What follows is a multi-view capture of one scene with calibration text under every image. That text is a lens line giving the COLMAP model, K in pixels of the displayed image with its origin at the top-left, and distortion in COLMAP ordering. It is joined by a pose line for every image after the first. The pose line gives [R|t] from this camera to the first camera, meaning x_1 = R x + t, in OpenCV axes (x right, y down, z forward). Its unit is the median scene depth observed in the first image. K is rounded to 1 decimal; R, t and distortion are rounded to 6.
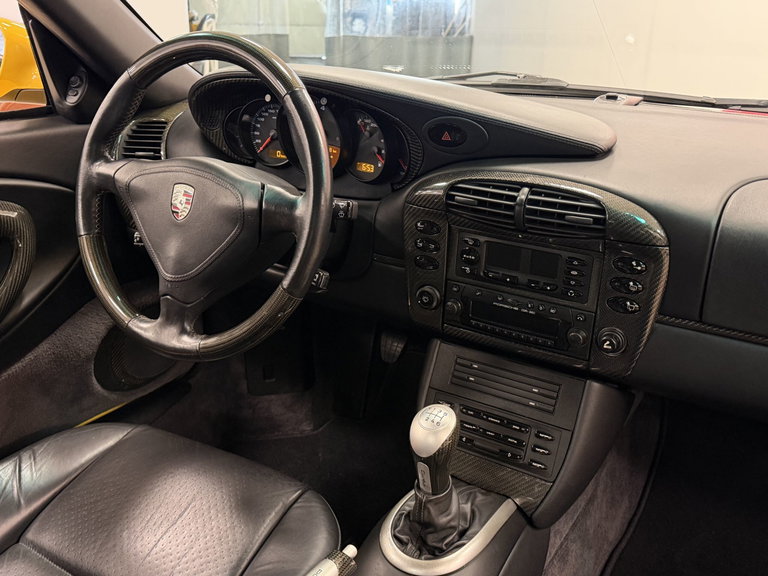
lens RADIAL K [[749.9, 0, 385.5], [0, 749.9, 284.0], [0, 0, 1]] dist [0.177263, -0.387822]
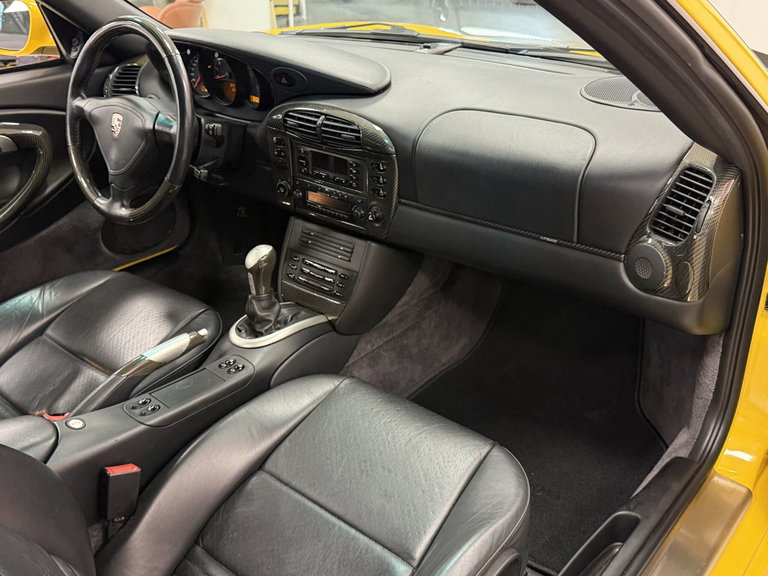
lens RADIAL K [[749.9, 0, 385.5], [0, 749.9, 284.0], [0, 0, 1]] dist [0.177263, -0.387822]
pose [[0.988687, 0.025957, -0.147727, 0.530268], [-0.009073, 0.993458, 0.113838, 0.037358], [0.149716, -0.111210, 0.982455, -0.532291]]
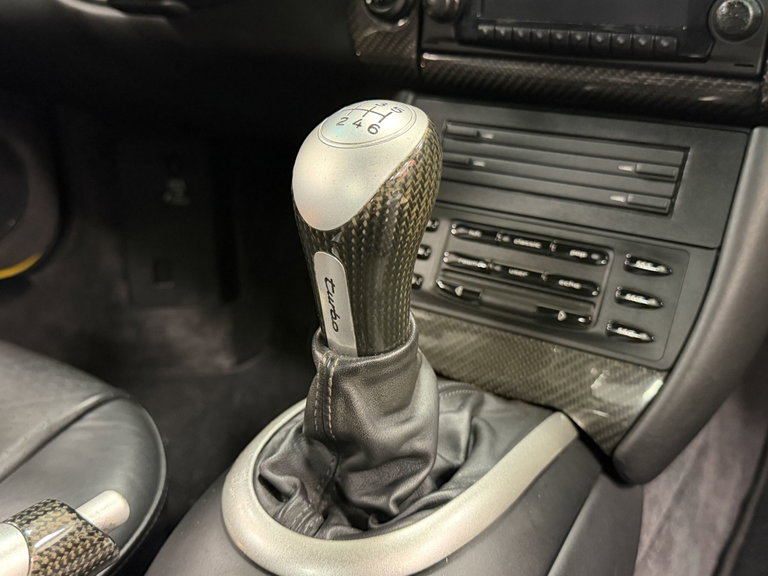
lens RADIAL K [[775.8, 0, 384.0], [0, 775.8, 288.0], [0, 0, 1]] dist [0.132097, -0.327290]
pose [[0.999797, 0.017280, -0.010328, 0.067393], [-0.017329, 0.999839, -0.004614, 0.218204], [0.010247, 0.004792, 0.999936, 0.564139]]
